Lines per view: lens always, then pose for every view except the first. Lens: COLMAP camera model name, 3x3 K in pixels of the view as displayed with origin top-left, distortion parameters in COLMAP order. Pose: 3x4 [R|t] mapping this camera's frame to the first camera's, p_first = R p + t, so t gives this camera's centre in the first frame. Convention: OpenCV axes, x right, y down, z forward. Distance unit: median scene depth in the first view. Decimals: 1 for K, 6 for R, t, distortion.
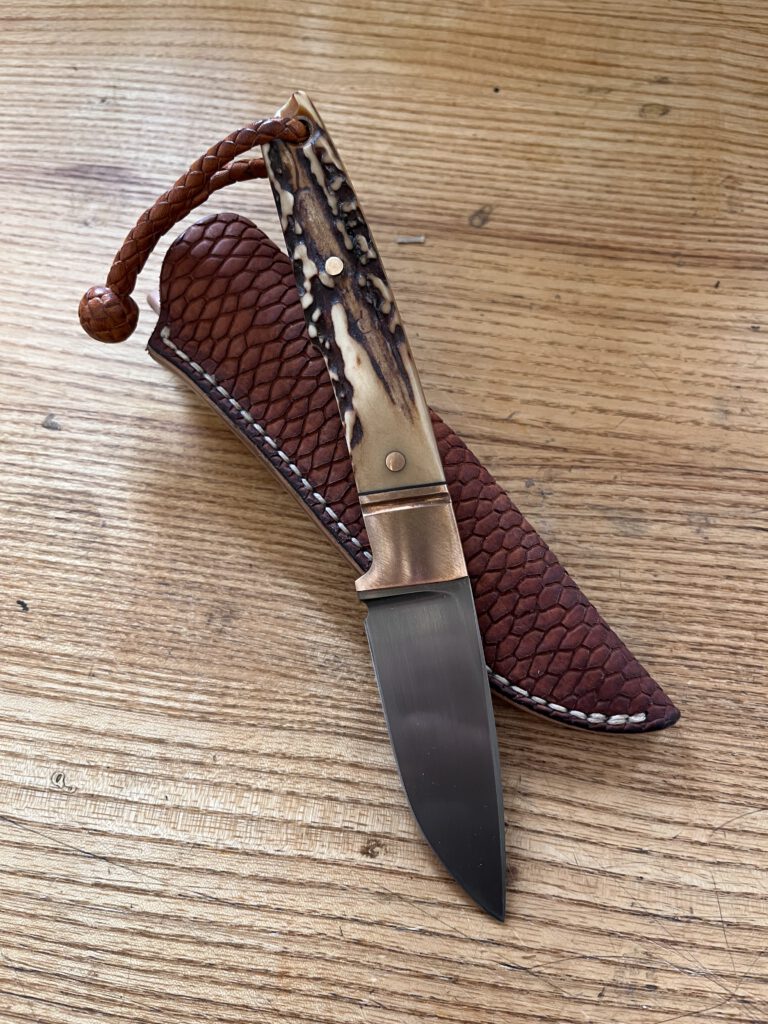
lens RADIAL K [[793.9, 0, 384.0], [0, 793.9, 512.0], [0, 0, 1]] dist [0.057389, -0.120412]
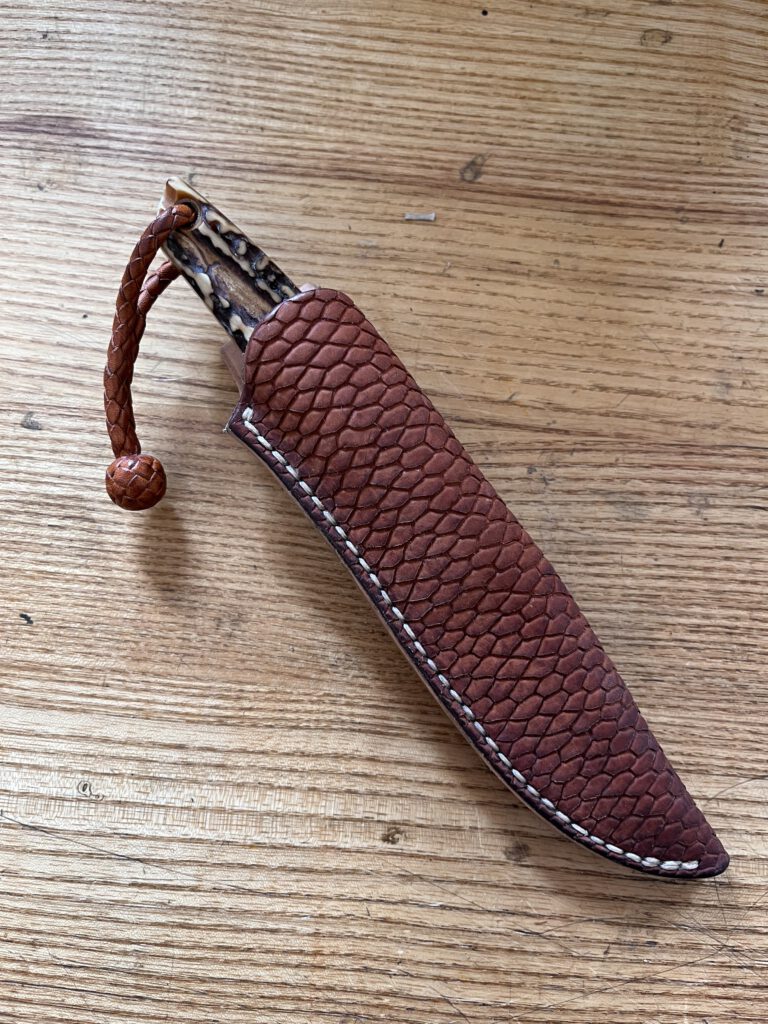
lens RADIAL K [[793.9, 0, 384.0], [0, 793.9, 512.0], [0, 0, 1]] dist [0.057389, -0.120412]
pose [[0.997948, -0.045750, 0.044789, -0.045595], [0.037099, 0.983359, 0.177844, -0.161767], [-0.052180, -0.175818, 0.983039, 0.026075]]
